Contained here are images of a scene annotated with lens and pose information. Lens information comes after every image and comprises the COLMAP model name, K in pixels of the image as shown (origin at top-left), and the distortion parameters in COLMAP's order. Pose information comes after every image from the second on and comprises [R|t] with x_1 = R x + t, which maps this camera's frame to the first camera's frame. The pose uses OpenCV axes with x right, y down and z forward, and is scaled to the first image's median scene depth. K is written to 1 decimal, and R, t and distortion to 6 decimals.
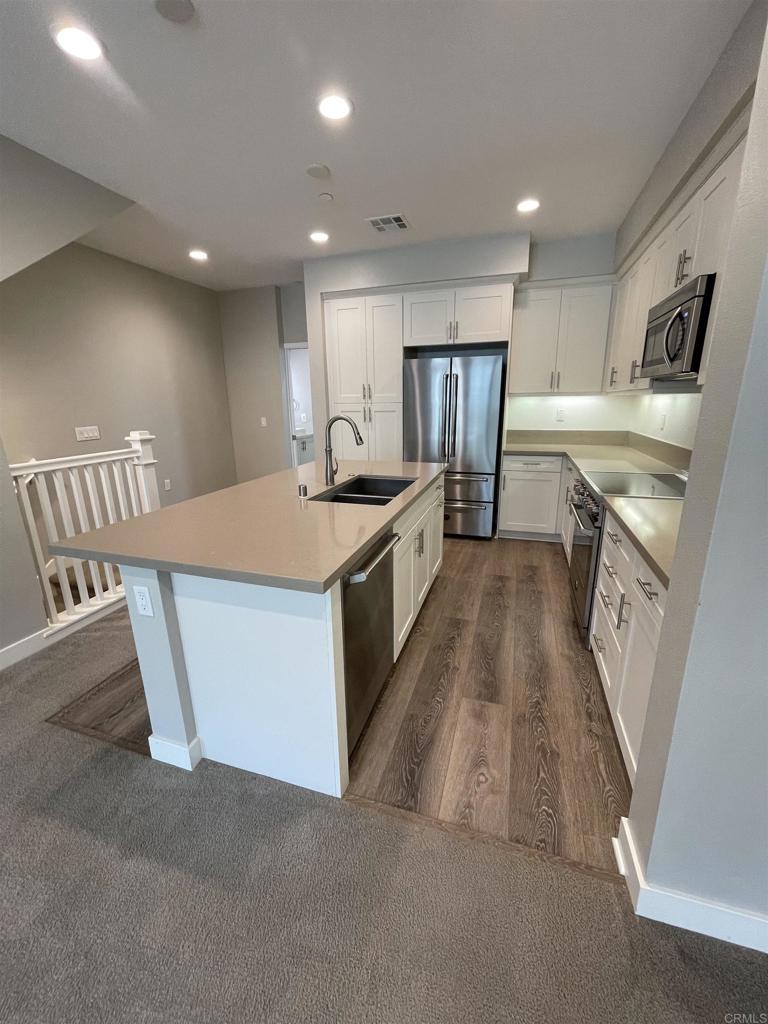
lens RADIAL K [[406.0, 0, 384.0], [0, 406.0, 509.4], [0, 0, 1]] dist [-0.009039, -0.000140]
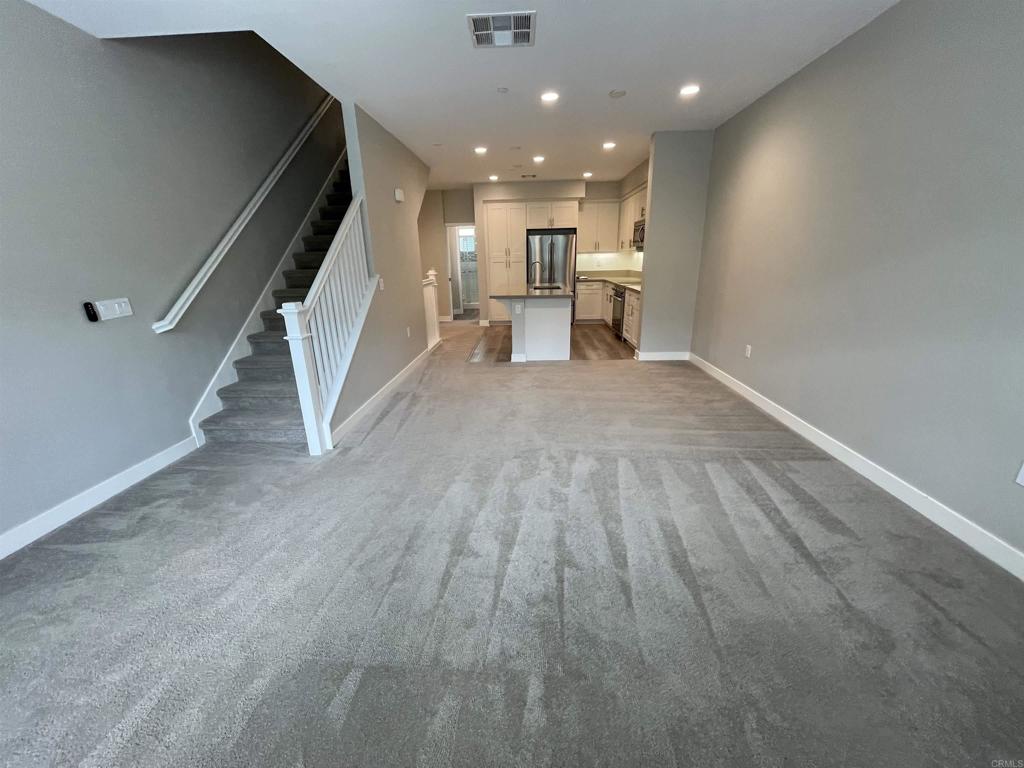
lens RADIAL K [[406.0, 0, 508.2], [0, 406.0, 383.3], [0, 0, 1]] dist [-0.009039, -0.000140]
pose [[0.968207, -0.079258, 0.237261, -0.608178], [0.068064, 0.996163, 0.055021, 0.256734], [-0.240711, -0.037123, 0.969887, -1.004734]]
